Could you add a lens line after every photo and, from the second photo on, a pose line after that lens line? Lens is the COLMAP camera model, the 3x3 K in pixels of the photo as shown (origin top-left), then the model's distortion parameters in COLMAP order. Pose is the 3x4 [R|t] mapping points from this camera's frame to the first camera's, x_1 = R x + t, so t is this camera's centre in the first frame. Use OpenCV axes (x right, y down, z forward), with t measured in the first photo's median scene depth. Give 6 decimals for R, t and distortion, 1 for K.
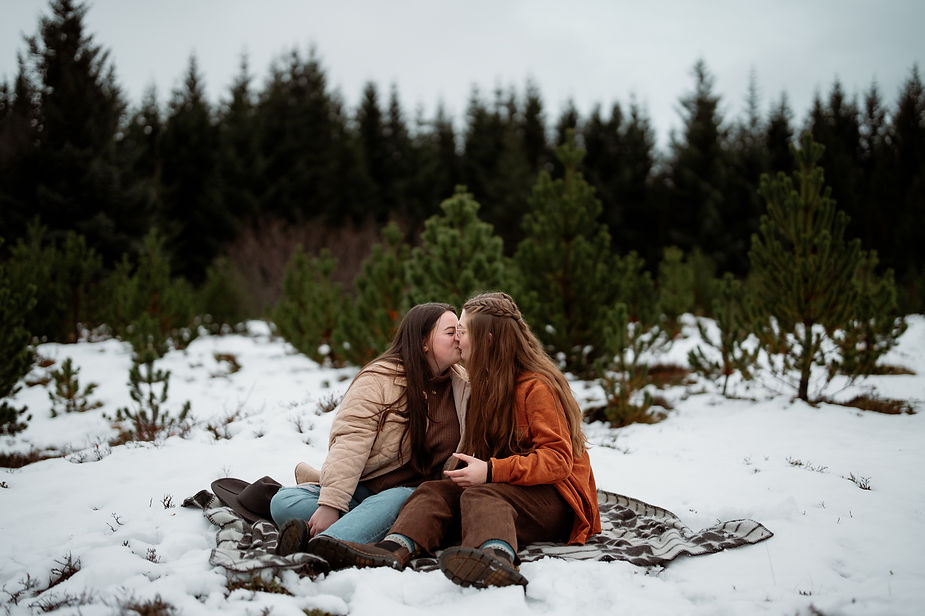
lens RADIAL K [[1455.0, 0, 499.3], [0, 1455.0, 307.7], [0, 0, 1]] dist [-0.154170, 1.350465]
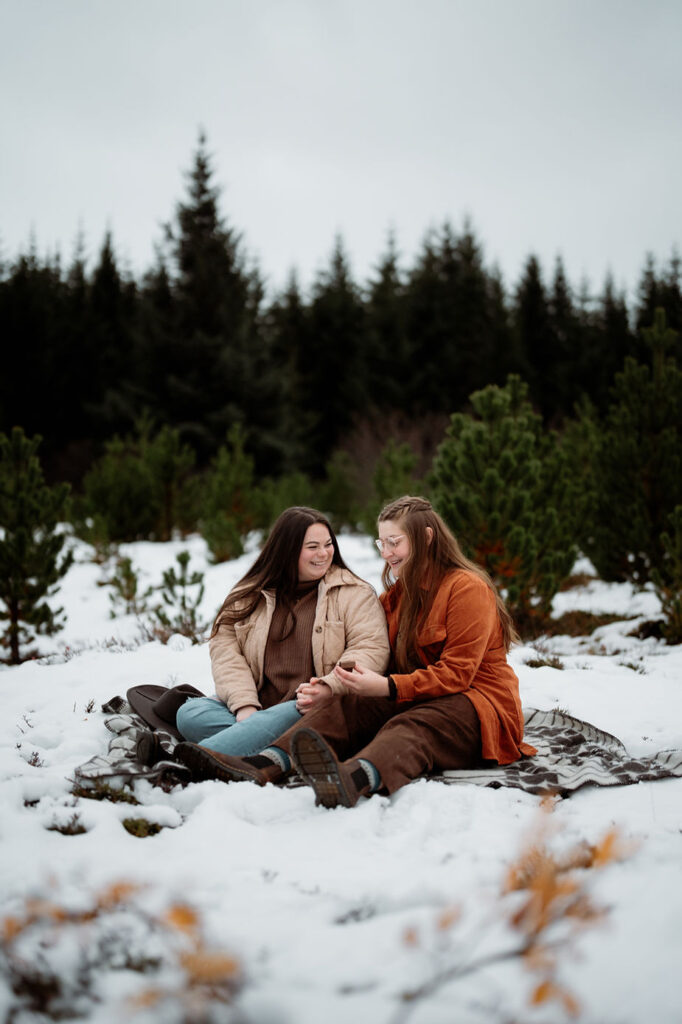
lens RADIAL K [[1631.5, 0, 342.2], [0, 1631.5, 496.0], [0, 0, 1]] dist [-0.092496, 0.759203]
pose [[0.968102, 0.004330, -0.250521, 0.113208], [-0.005553, 0.999976, -0.004175, -0.002940], [0.250497, 0.005433, 0.968102, -0.014759]]
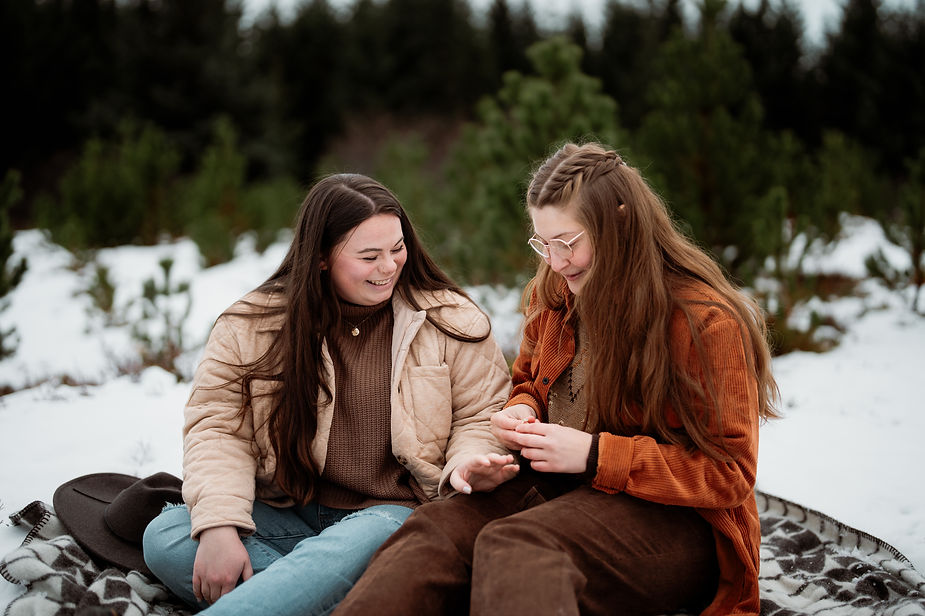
lens RADIAL K [[1324.8, 0, 462.5], [0, 1324.8, 308.0], [0, 0, 1]] dist [-0.112452, 1.011393]
pose [[0.990471, 0.002056, -0.137707, 0.015178], [0.007261, 0.997718, 0.067122, 0.009523], [0.137531, -0.067482, 0.988196, 0.270280]]
